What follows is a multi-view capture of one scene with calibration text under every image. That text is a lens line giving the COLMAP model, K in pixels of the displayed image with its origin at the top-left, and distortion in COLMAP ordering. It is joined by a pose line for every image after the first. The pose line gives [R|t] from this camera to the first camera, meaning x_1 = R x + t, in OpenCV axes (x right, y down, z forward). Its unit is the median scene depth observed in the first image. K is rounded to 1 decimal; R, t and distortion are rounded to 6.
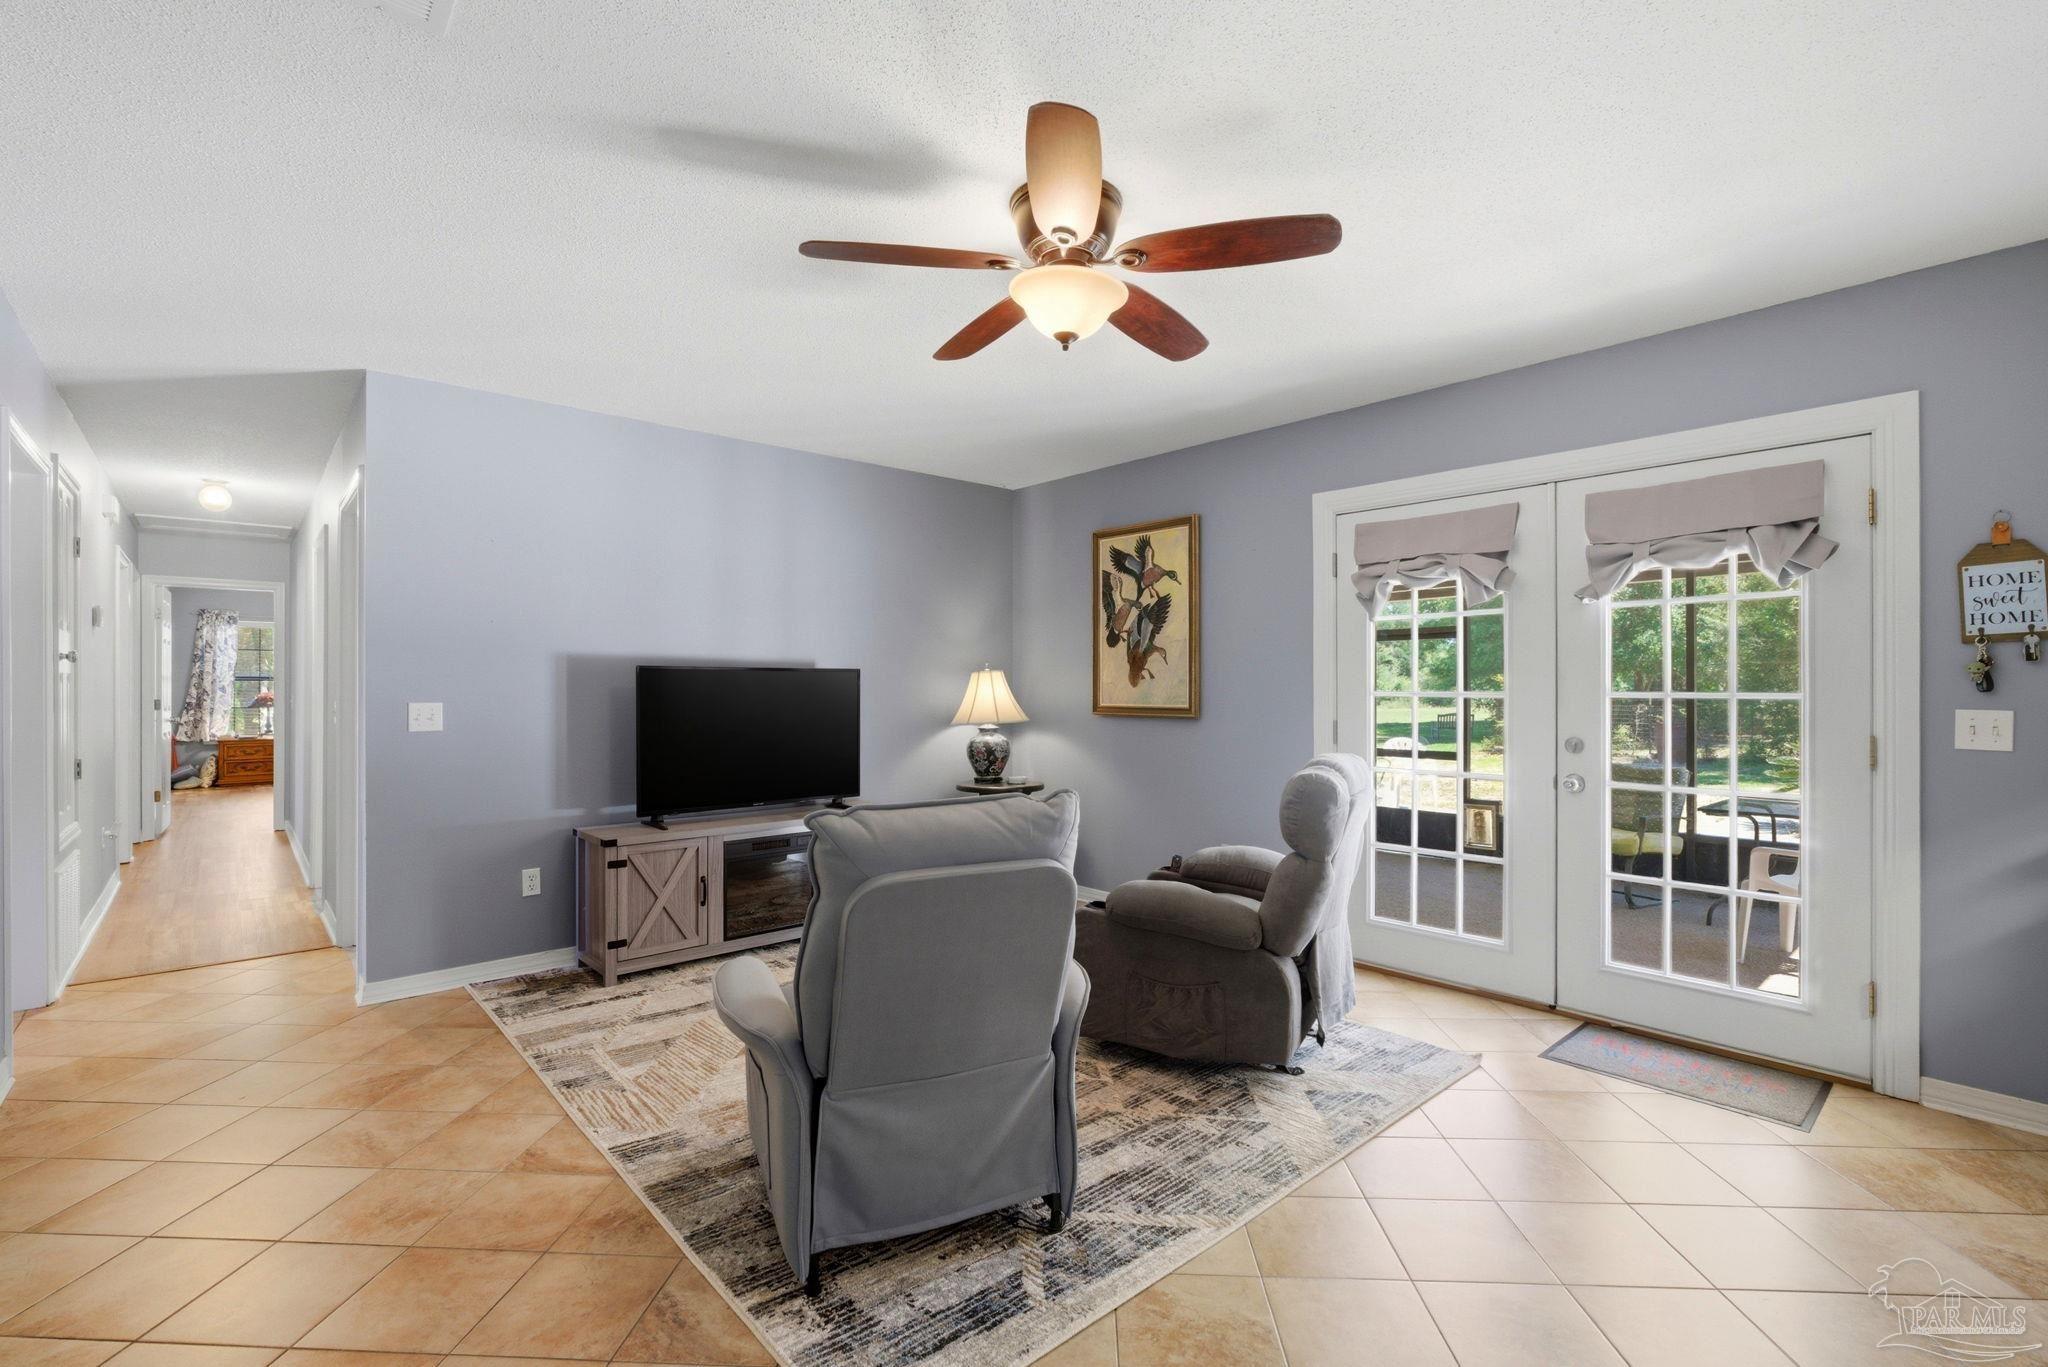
lens RADIAL K [[891.0, 0, 1006.8], [0, 891.0, 681.6], [0, 0, 1]] dist [-0.012009, 0.000201]
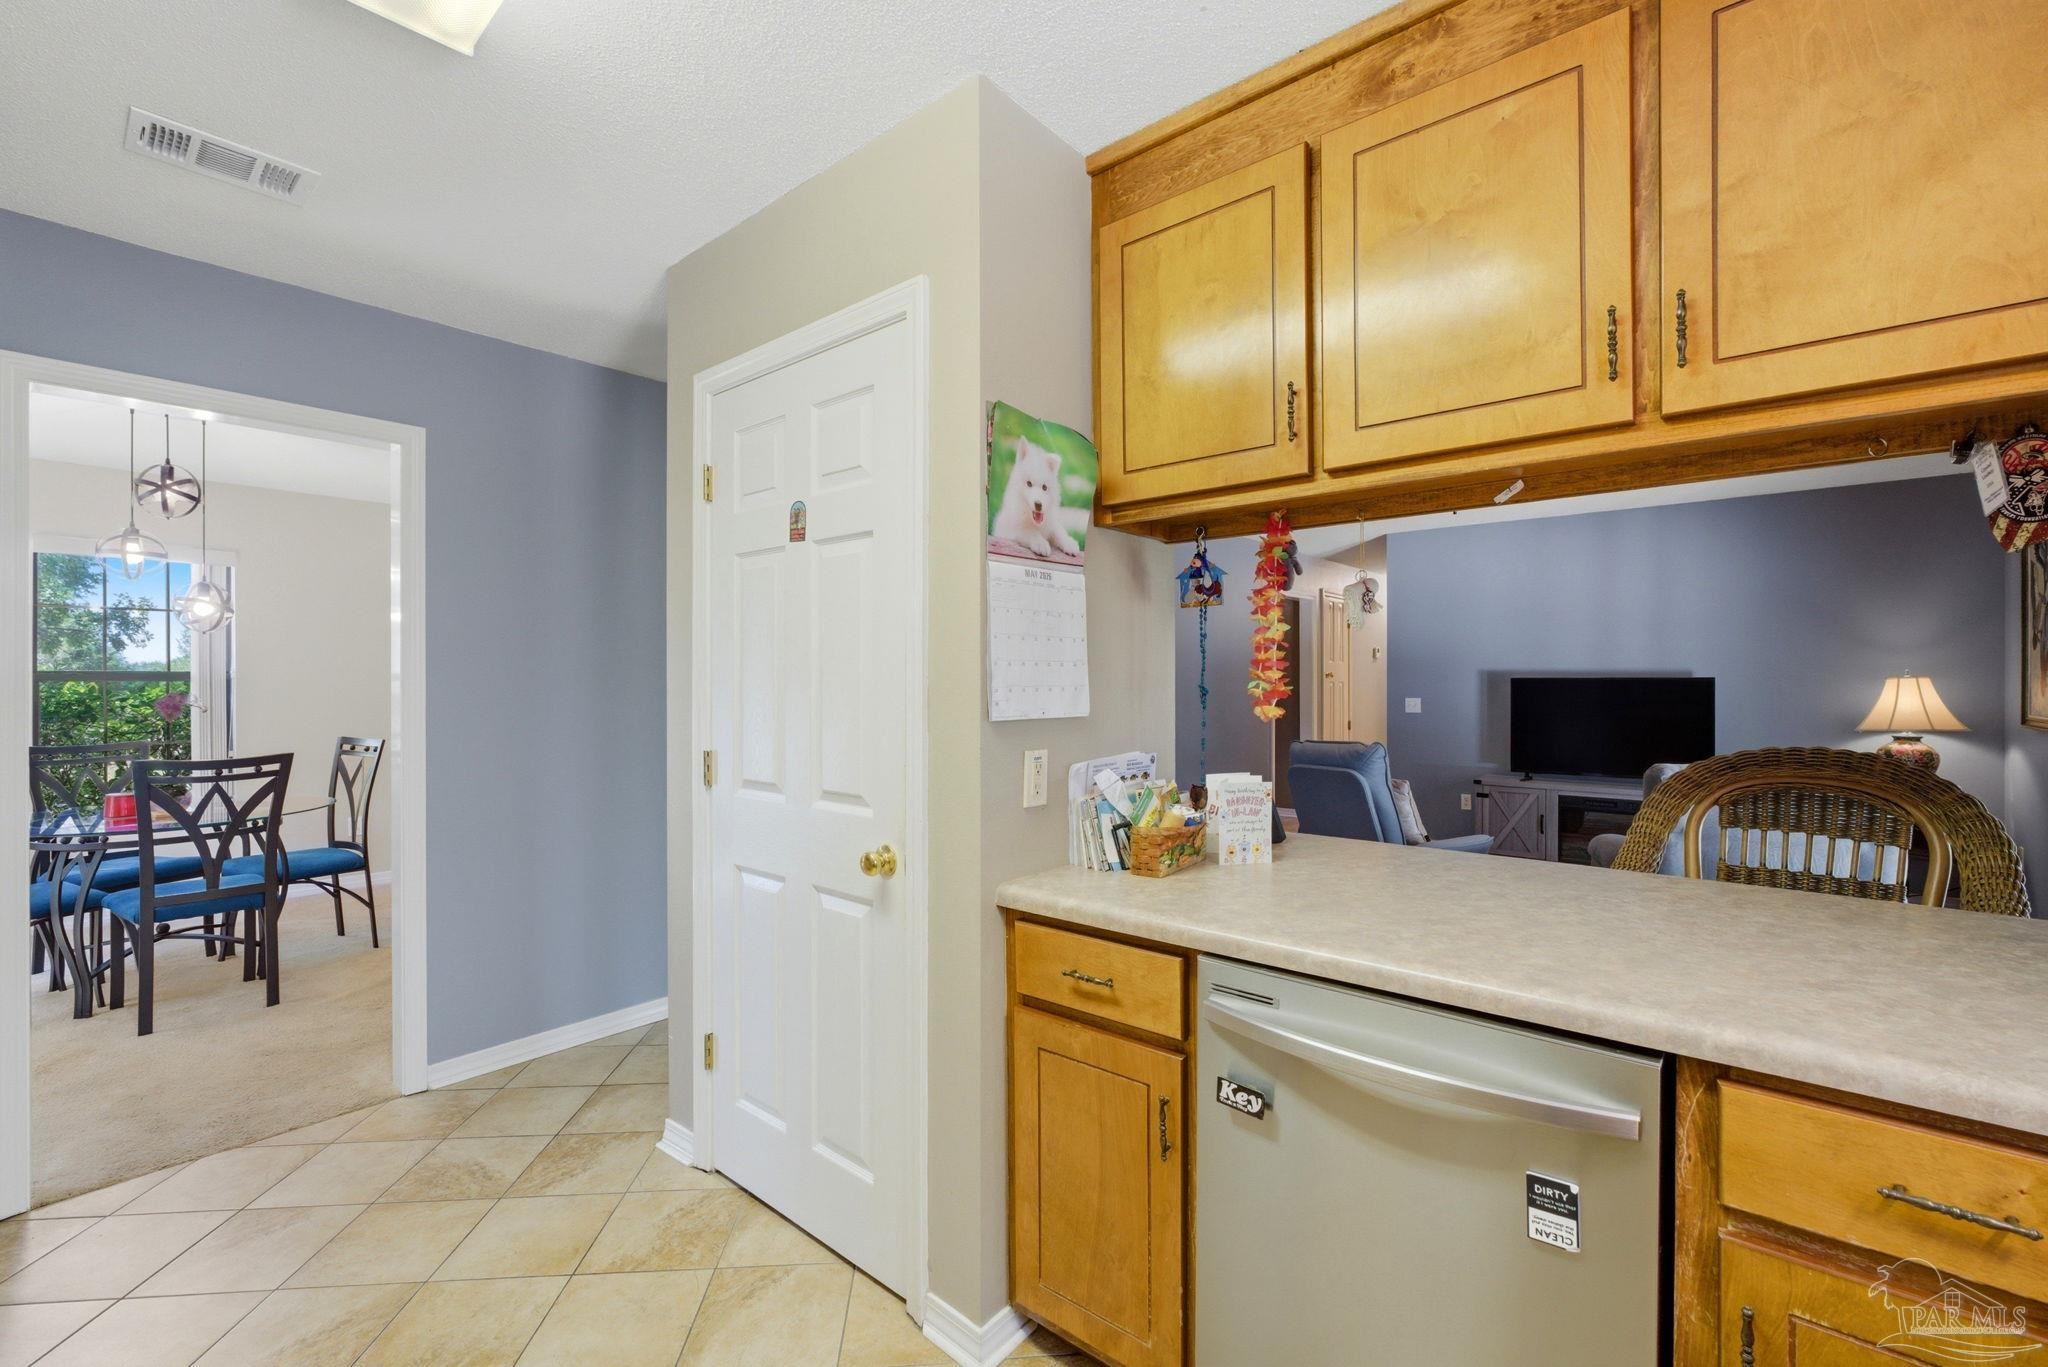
lens RADIAL K [[891.0, 0, 1006.8], [0, 891.0, 681.6], [0, 0, 1]] dist [-0.012009, 0.000201]
pose [[0.109860, 0.001720, -0.993946, 0.849745], [0.006809, 0.999974, 0.002483, -0.016416], [0.993924, -0.007040, 0.109846, -0.067121]]
